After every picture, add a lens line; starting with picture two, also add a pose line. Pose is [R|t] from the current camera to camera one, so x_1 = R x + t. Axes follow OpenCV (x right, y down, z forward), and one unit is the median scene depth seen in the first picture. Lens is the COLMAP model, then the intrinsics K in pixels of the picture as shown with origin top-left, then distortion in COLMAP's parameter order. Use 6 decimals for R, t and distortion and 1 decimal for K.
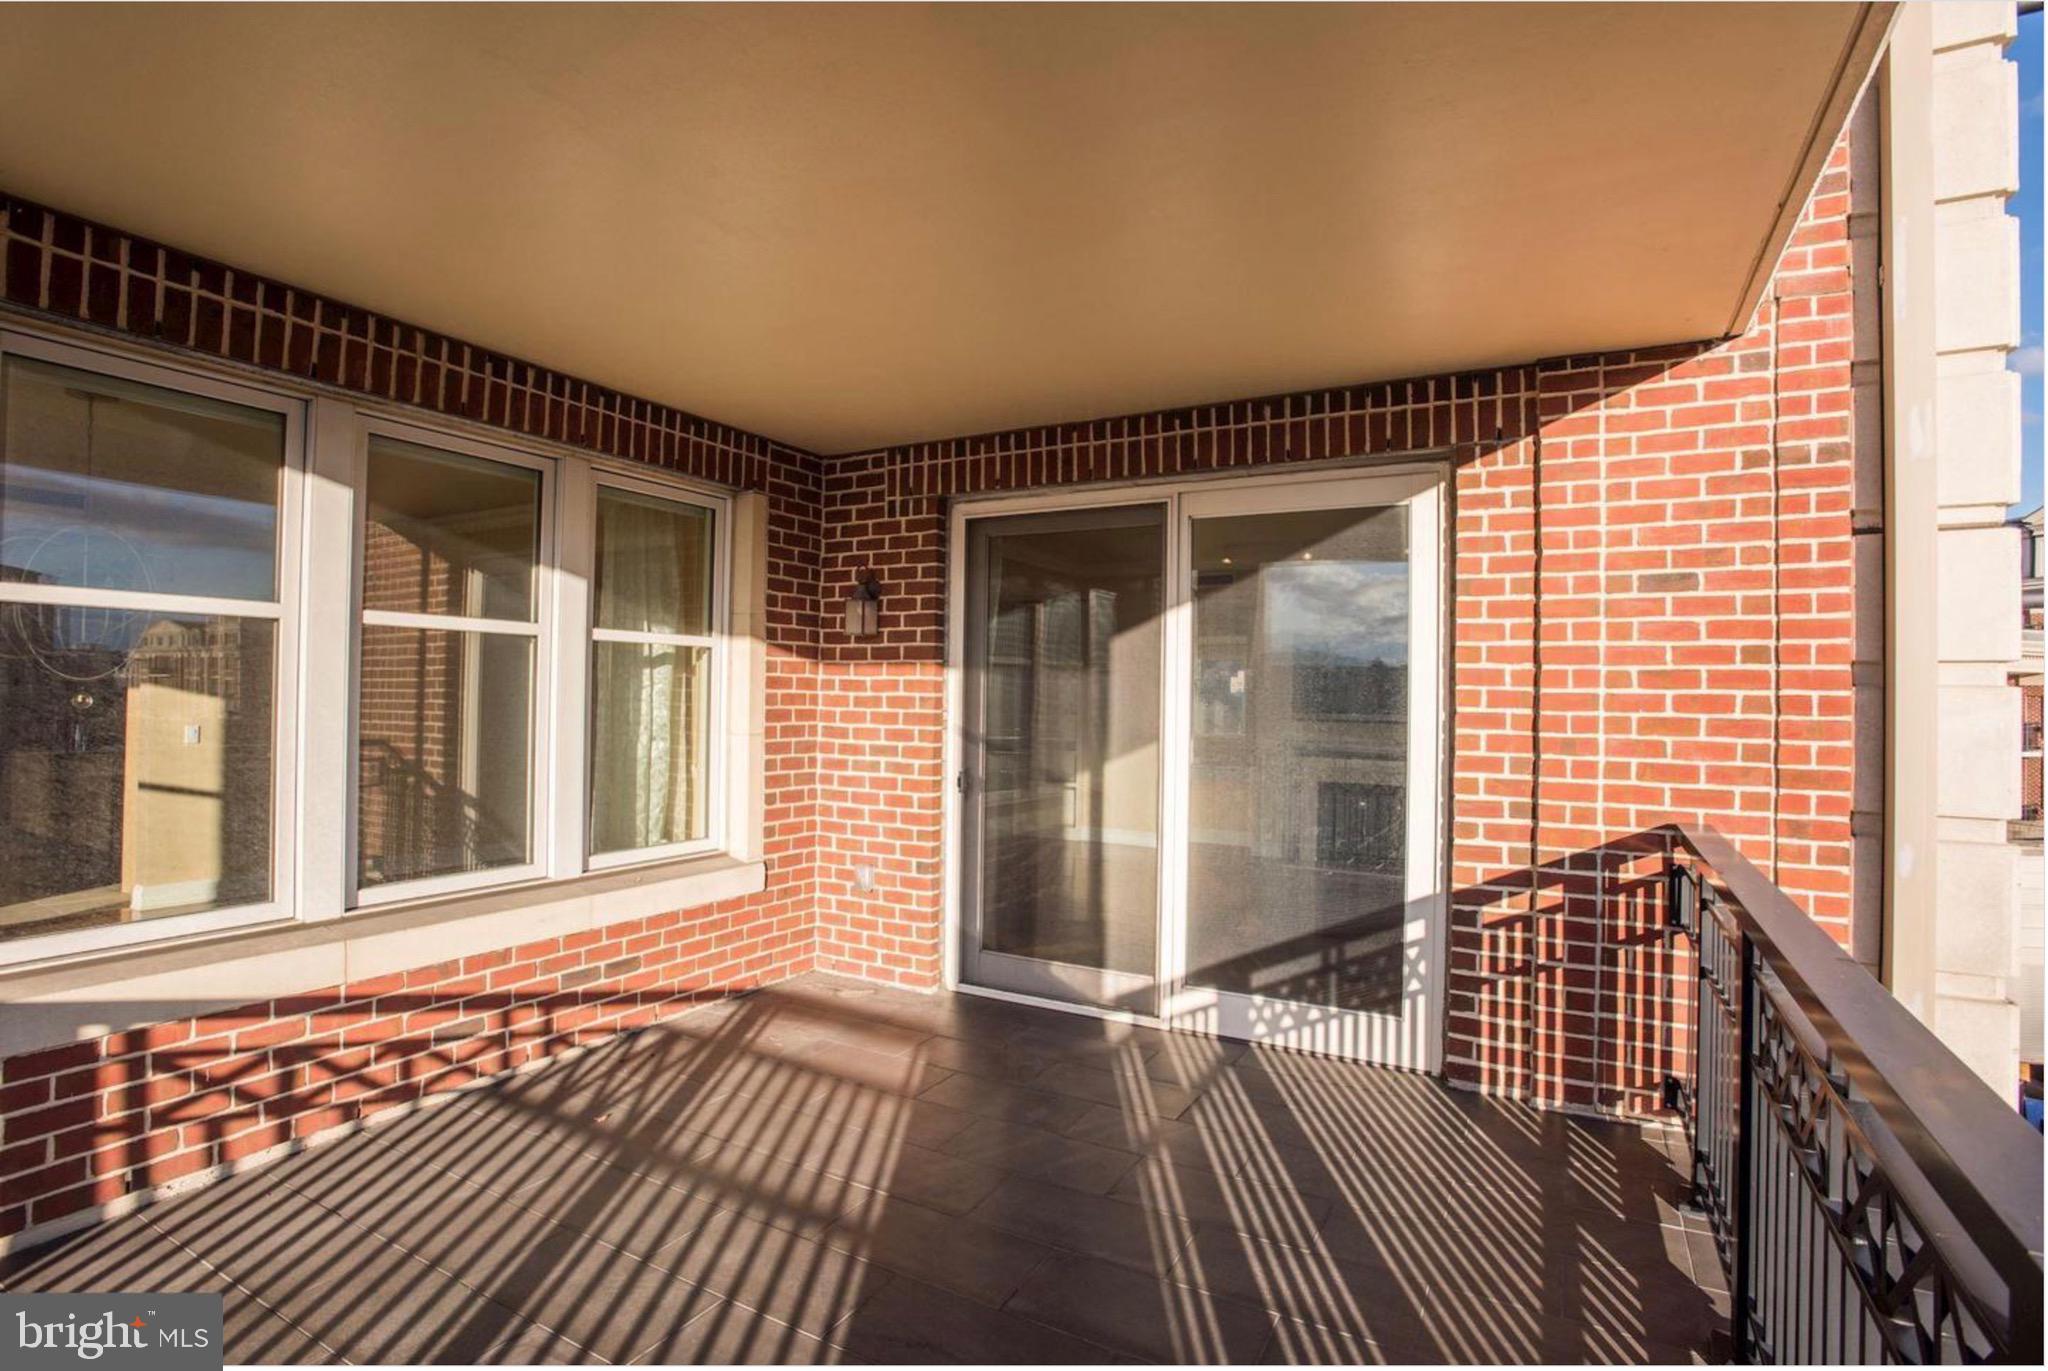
lens RADIAL K [[986.4, 0, 1033.4], [0, 986.4, 684.2], [0, 0, 1]] dist [-0.051615, 0.022779]
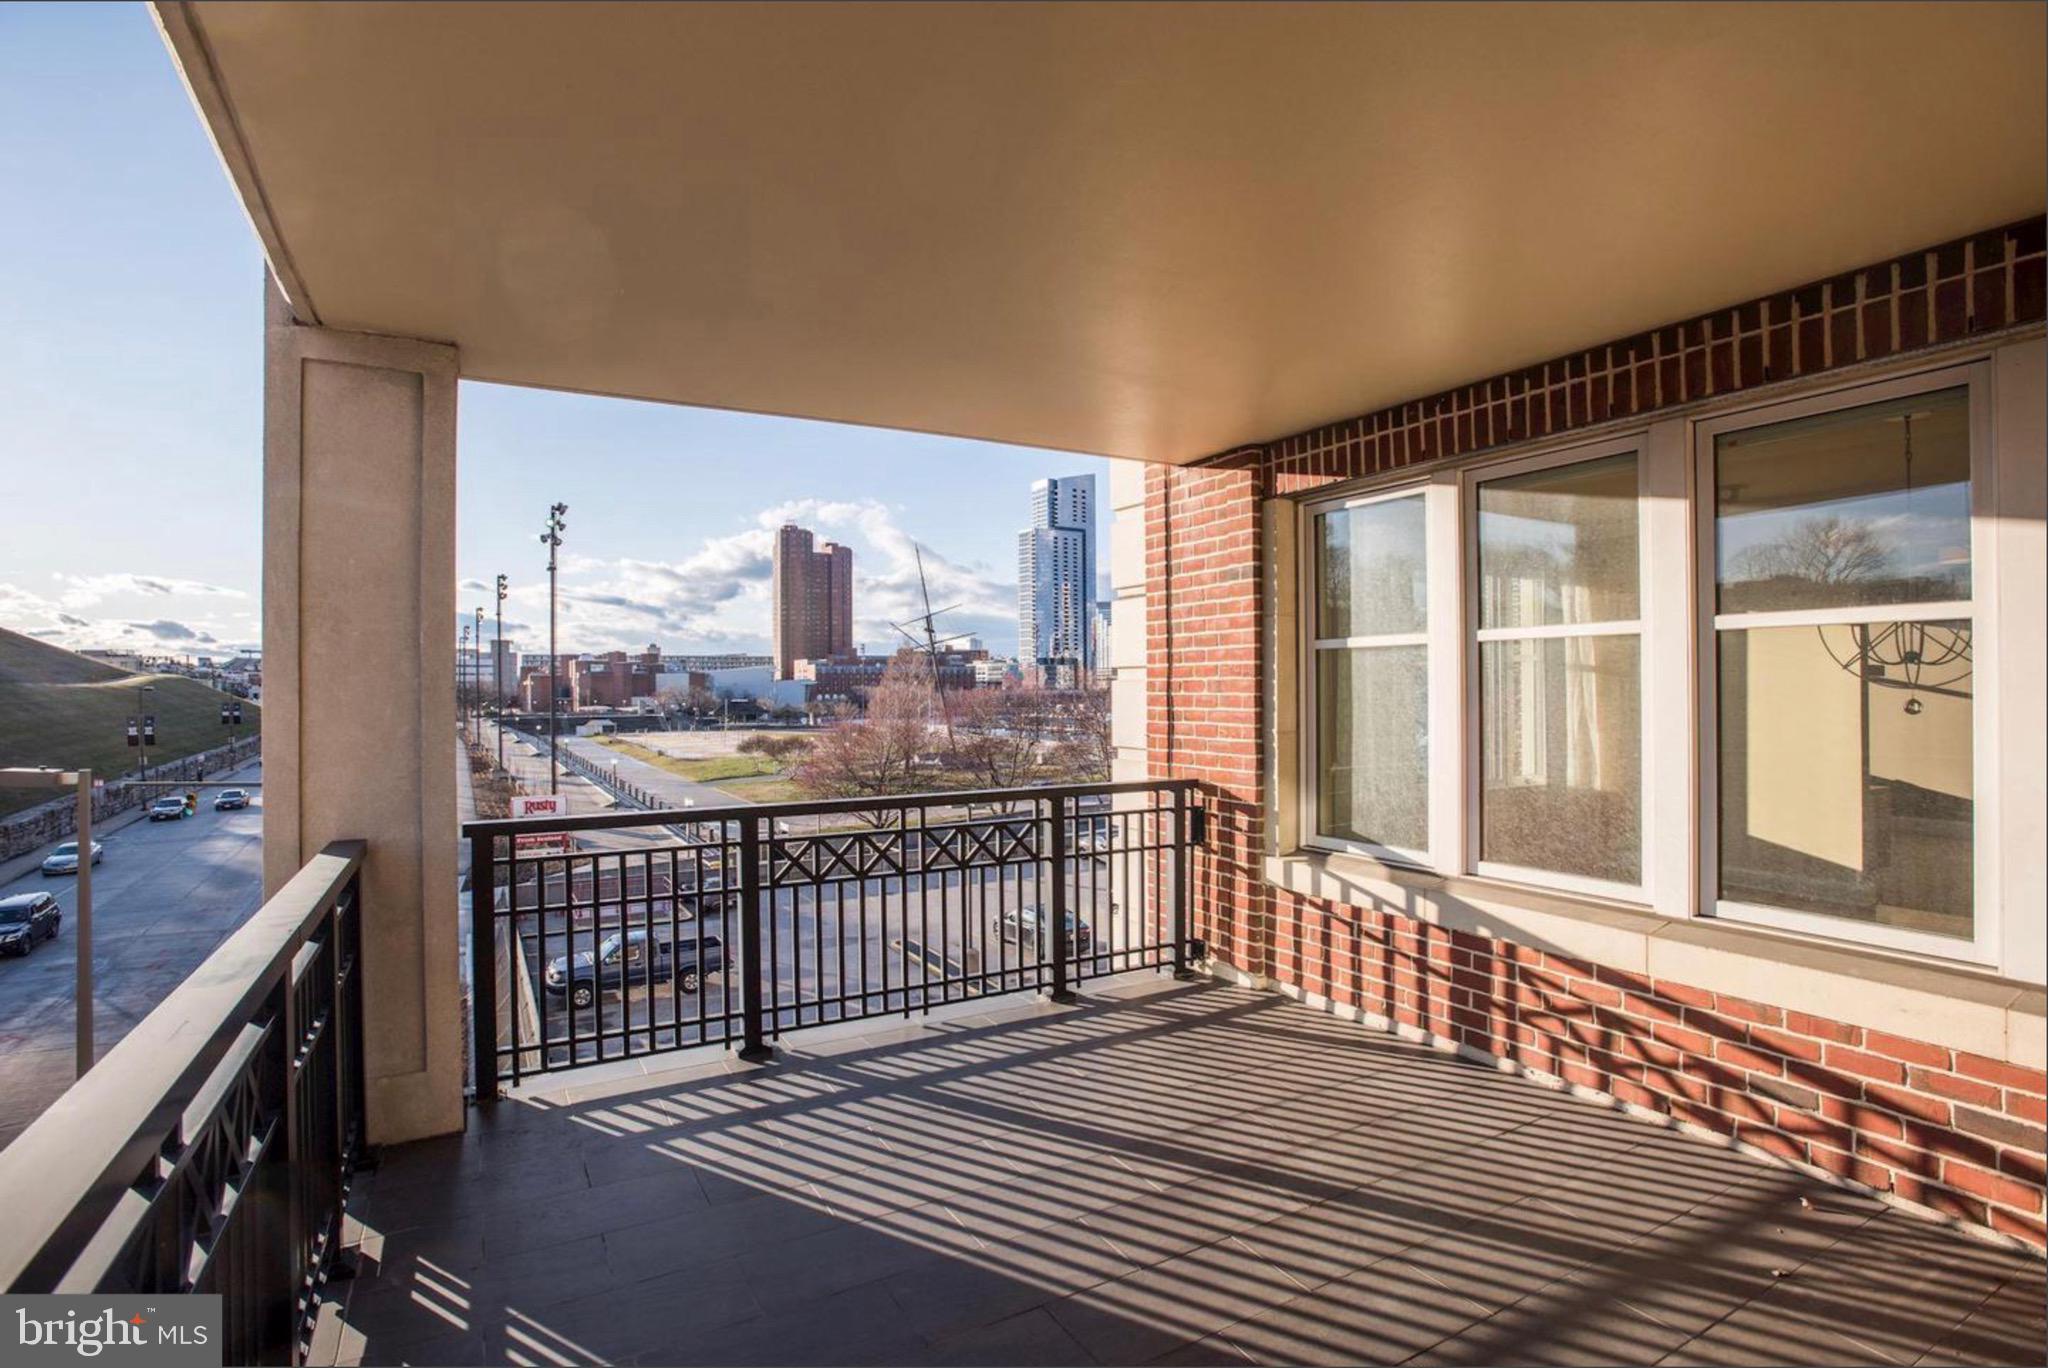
lens RADIAL K [[986.4, 0, 1033.4], [0, 986.4, 682.7], [0, 0, 1]] dist [-0.051615, 0.022779]
pose [[-0.506427, -0.018838, -0.862077, 0.537127], [0.007007, 0.999638, -0.025960, 0.013241], [0.862254, -0.019188, -0.506112, 0.954847]]
